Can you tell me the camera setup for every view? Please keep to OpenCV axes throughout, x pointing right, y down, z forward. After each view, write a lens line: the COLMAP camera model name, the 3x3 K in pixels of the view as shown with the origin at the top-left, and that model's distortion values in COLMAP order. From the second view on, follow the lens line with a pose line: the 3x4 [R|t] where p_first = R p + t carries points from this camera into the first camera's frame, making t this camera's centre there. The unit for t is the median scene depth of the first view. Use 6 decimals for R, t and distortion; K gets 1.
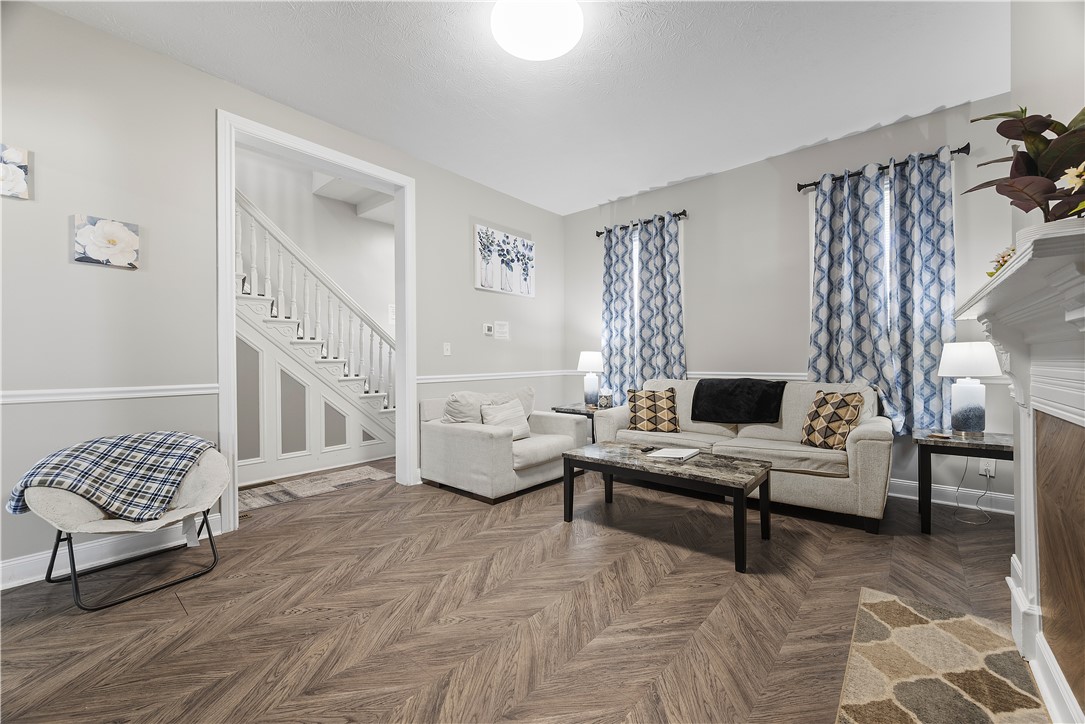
lens RADIAL K [[439.2, 0, 546.7], [0, 439.2, 365.4], [0, 0, 1]] dist [-0.001372, 0.000118]
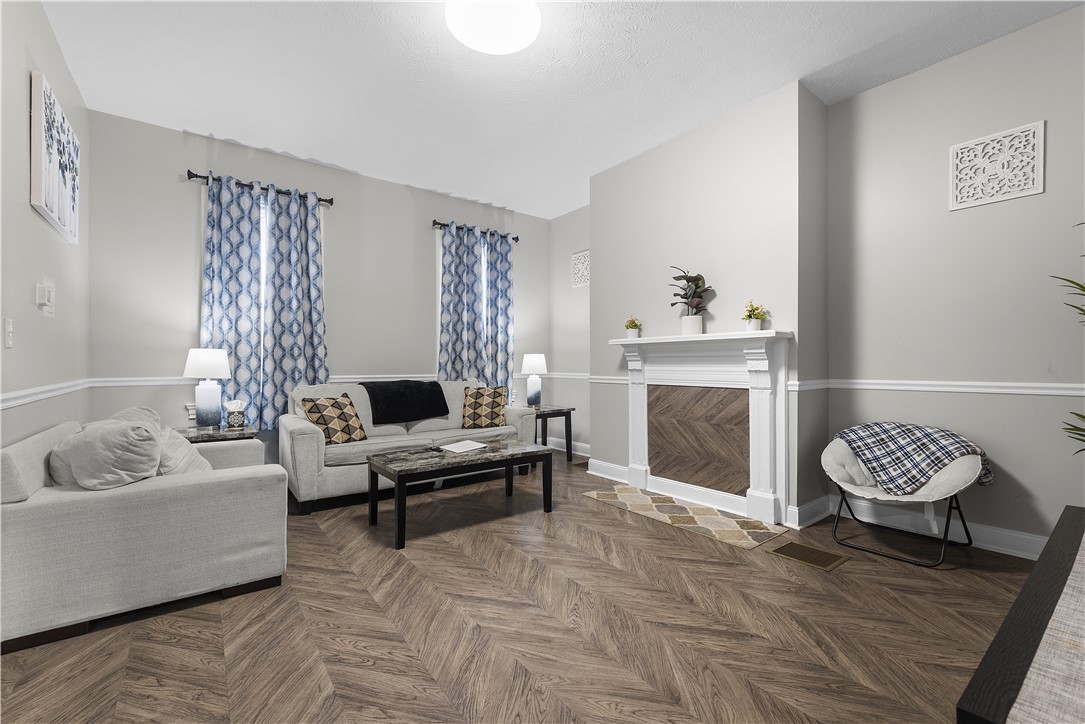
lens RADIAL K [[476.8, 0, 546.1], [0, 476.8, 366.8], [0, 0, 1]] dist [-0.000435, 0.000136]
pose [[0.196237, 0.001671, 0.980555, -0.718666], [0.008518, 0.999958, -0.003409, 0.003675], [-0.980519, 0.009022, 0.196215, 0.470231]]
